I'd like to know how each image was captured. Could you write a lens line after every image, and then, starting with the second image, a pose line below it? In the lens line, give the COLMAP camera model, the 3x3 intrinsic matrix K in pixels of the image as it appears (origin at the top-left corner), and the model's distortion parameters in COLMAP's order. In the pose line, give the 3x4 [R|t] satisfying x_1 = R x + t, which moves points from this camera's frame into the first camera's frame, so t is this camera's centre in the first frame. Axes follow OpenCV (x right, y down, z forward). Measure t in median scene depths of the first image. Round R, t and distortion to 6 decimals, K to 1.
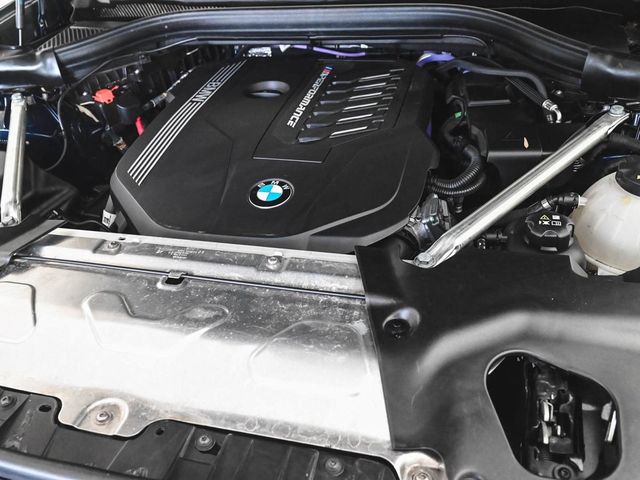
lens RADIAL K [[556.6, 0, 323.1], [0, 556.6, 261.1], [0, 0, 1]] dist [-0.077699, -0.001831]
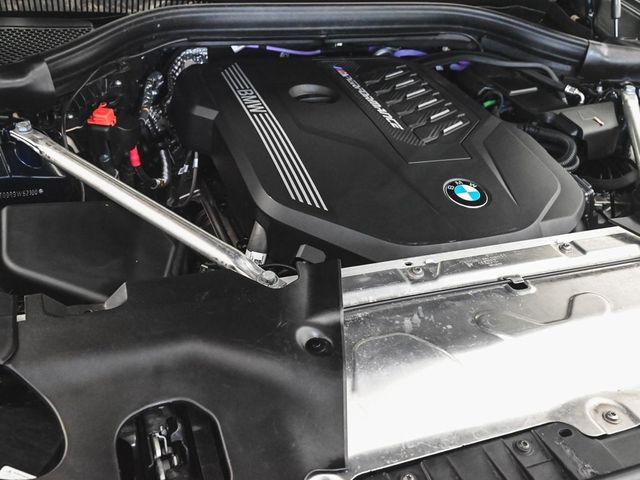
lens RADIAL K [[645.8, 0, 320.3], [0, 645.8, 240.4], [0, 0, 1]] dist [-0.099449, 0.000000]
pose [[0.806888, -0.193771, 0.558018, -0.711840], [0.231378, 0.972859, 0.003254, -0.077243], [-0.543503, 0.126487, 0.829822, 0.151436]]
